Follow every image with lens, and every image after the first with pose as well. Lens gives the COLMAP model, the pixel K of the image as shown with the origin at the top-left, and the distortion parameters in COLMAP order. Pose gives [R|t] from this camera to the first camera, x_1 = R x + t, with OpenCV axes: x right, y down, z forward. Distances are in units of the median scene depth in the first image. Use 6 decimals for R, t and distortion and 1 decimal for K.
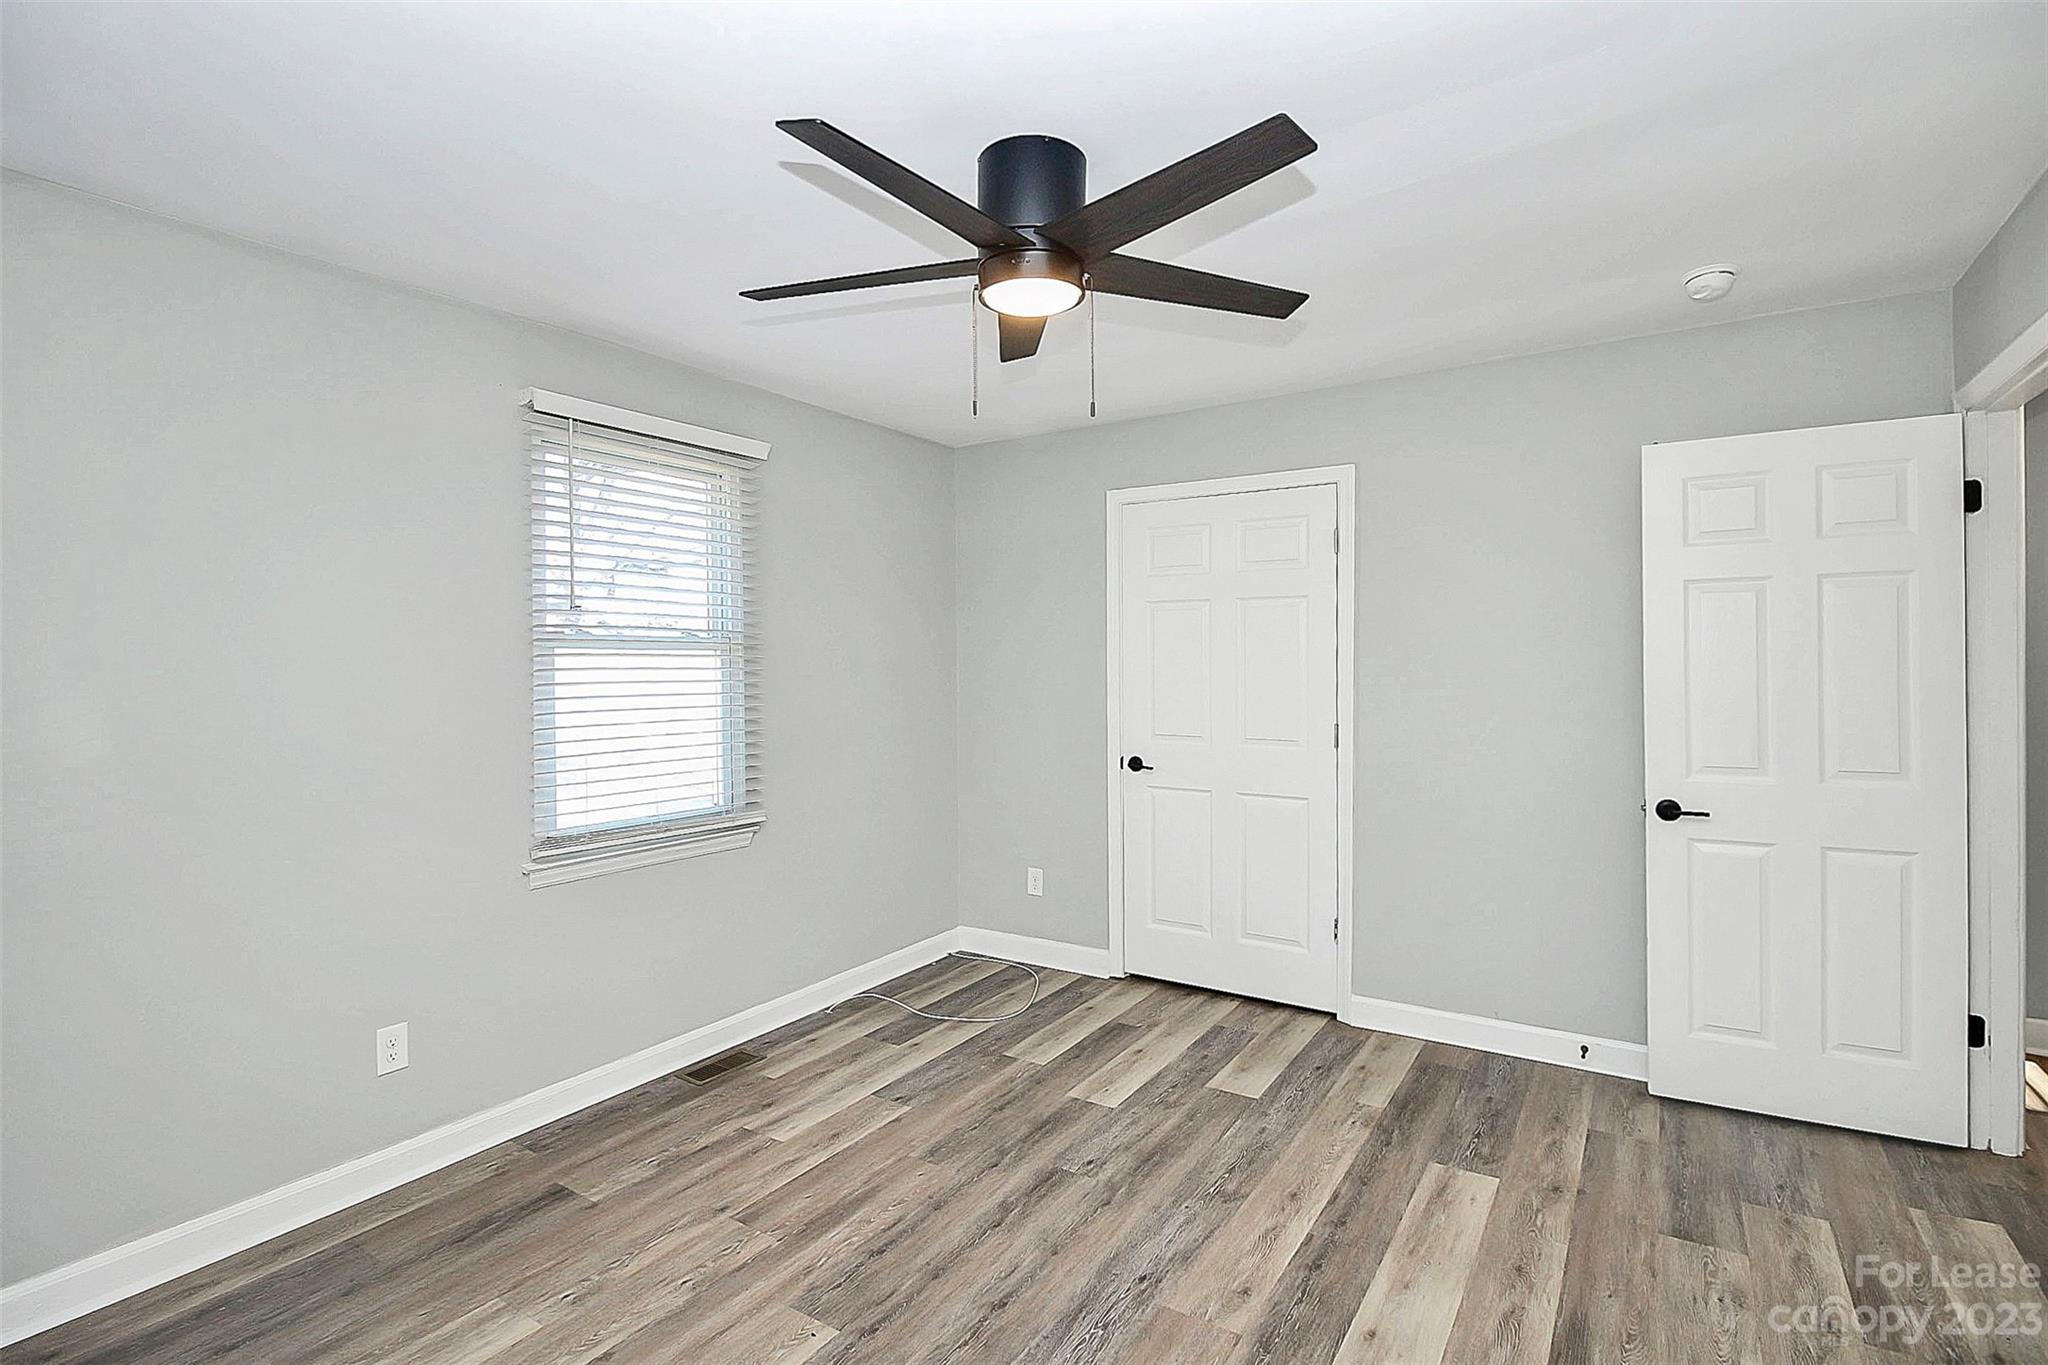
lens RADIAL K [[968.1, 0, 1036.2], [0, 968.1, 674.1], [0, 0, 1]] dist [0.003708, -0.012040]
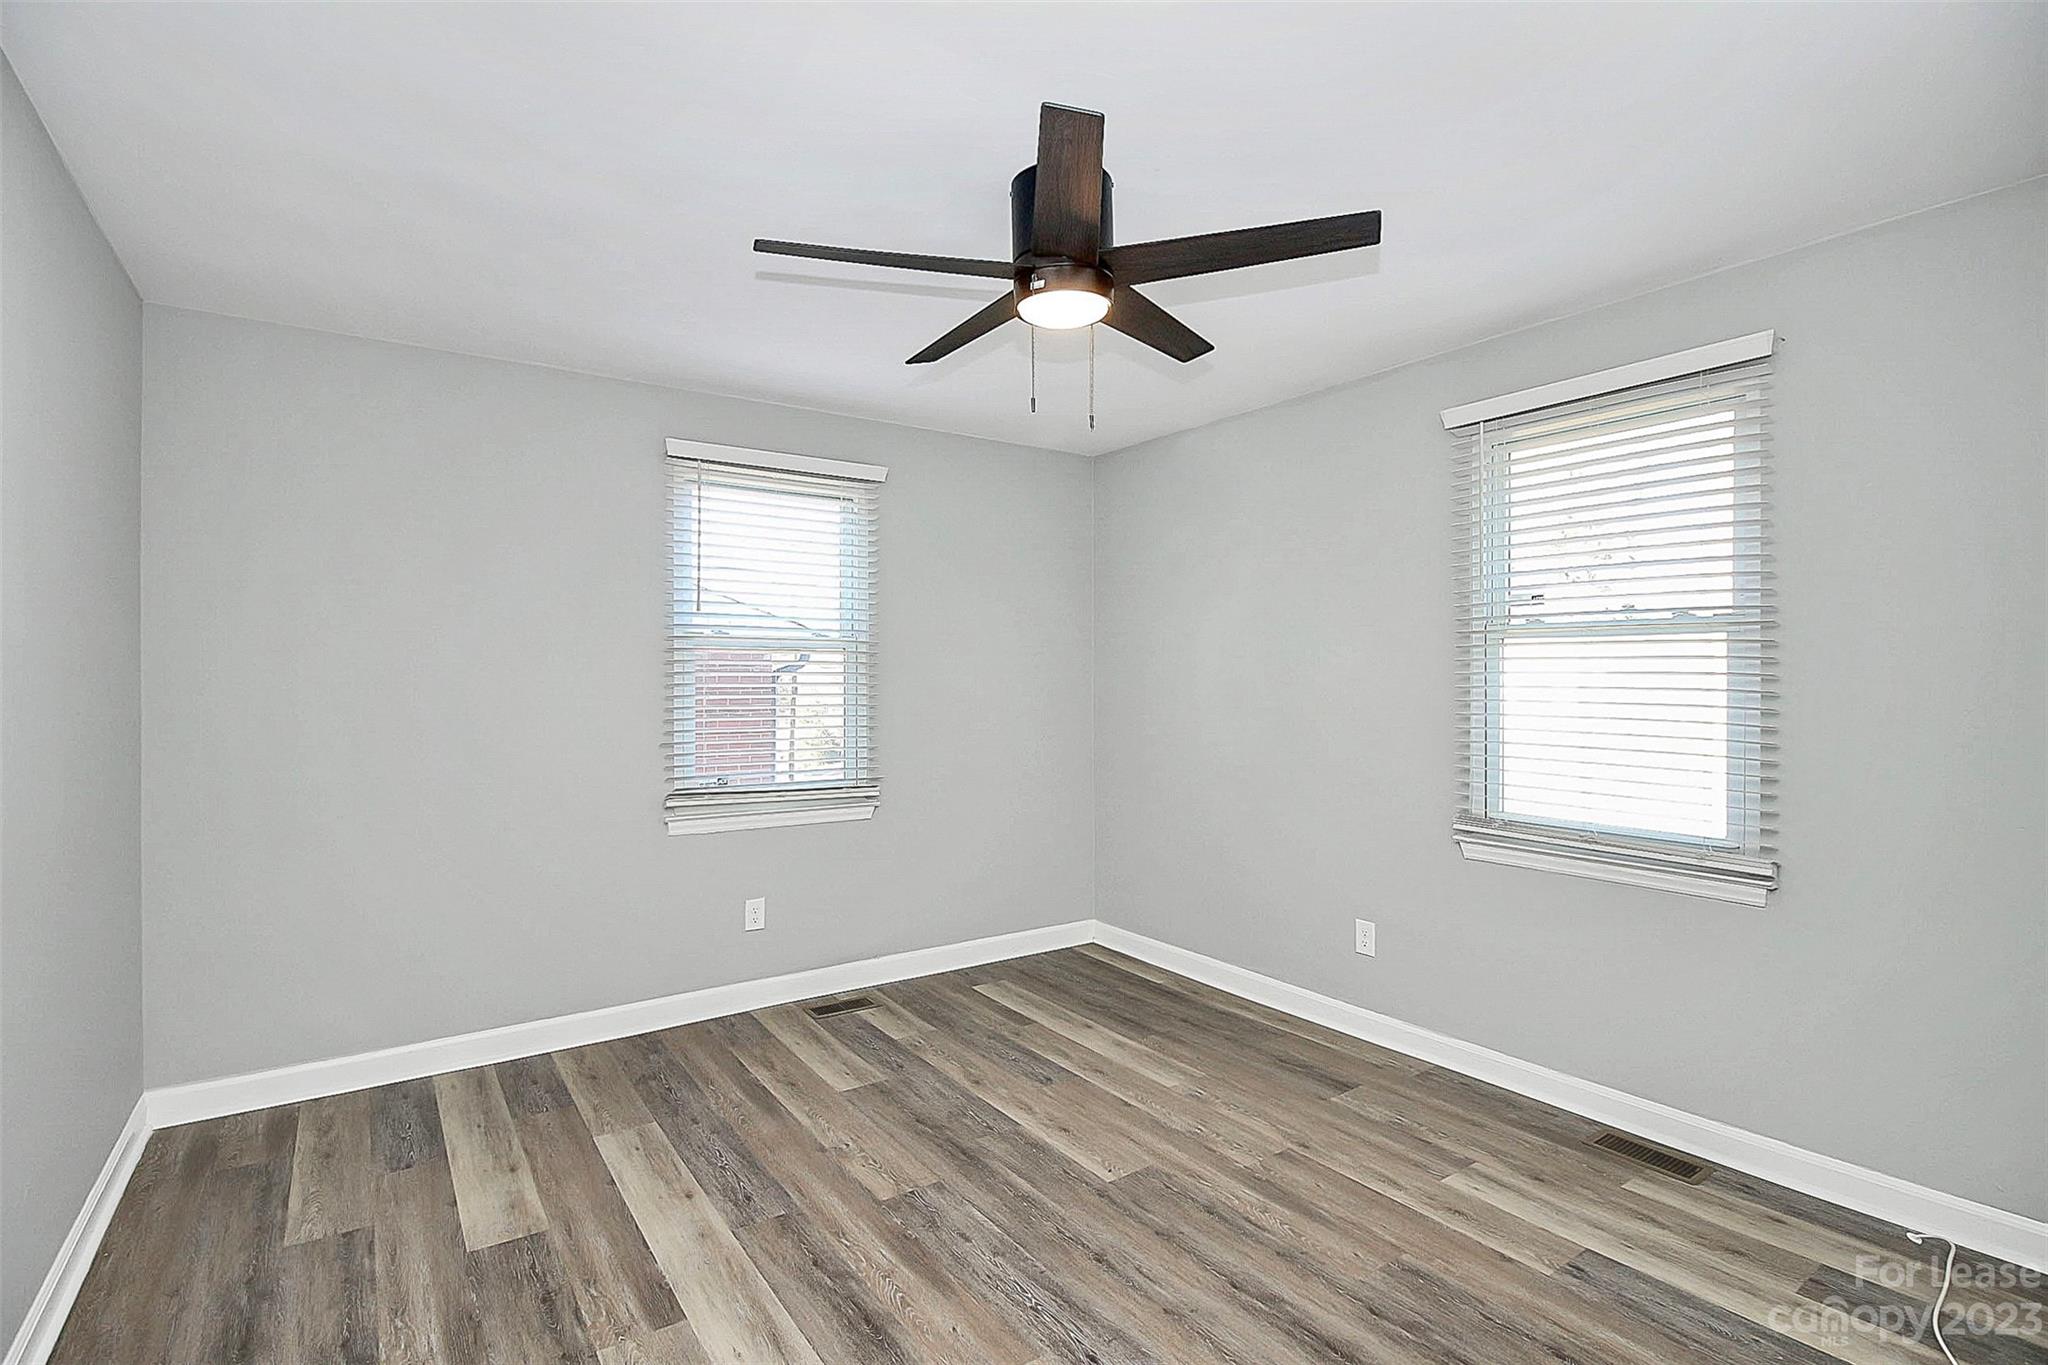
lens RADIAL K [[968.1, 0, 1012.5], [0, 968.1, 679.2], [0, 0, 1]] dist [0.003708, -0.012040]
pose [[-0.378126, 0.017437, -0.925590, 0.715754], [-0.002380, 0.999801, 0.019808, -0.002714], [0.925751, 0.009693, -0.378009, 0.964520]]
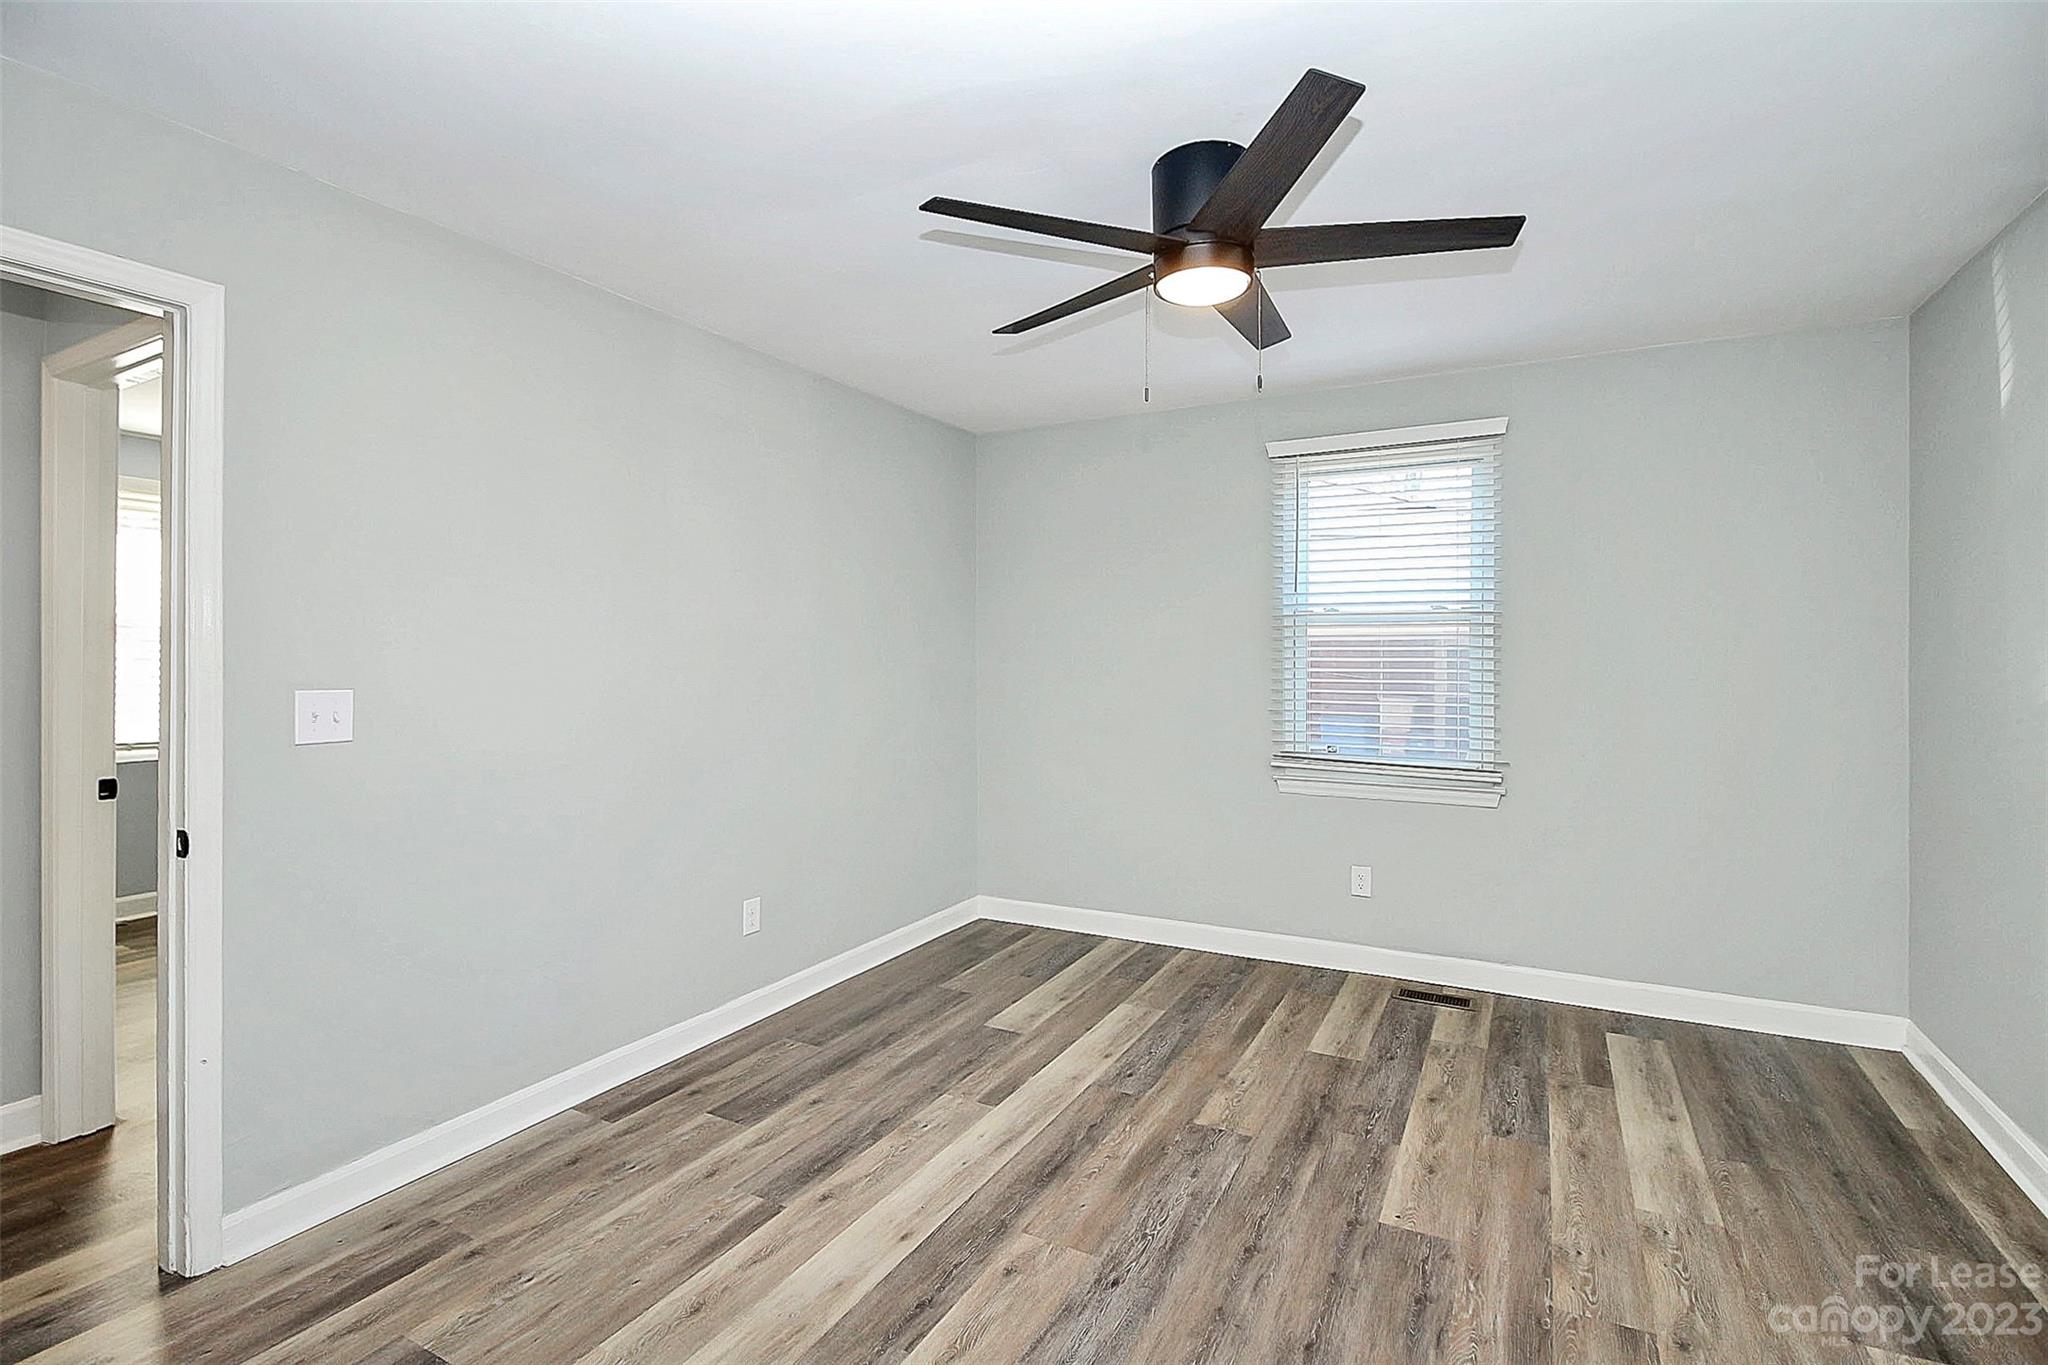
lens RADIAL K [[968.1, 0, 1031.7], [0, 968.1, 664.3], [0, 0, 1]] dist [0.003708, -0.012040]
pose [[-0.995995, 0.014783, -0.088174, 0.202309], [0.013276, 0.999756, 0.017656, 0.008134], [0.088414, 0.016414, -0.995949, 1.468492]]
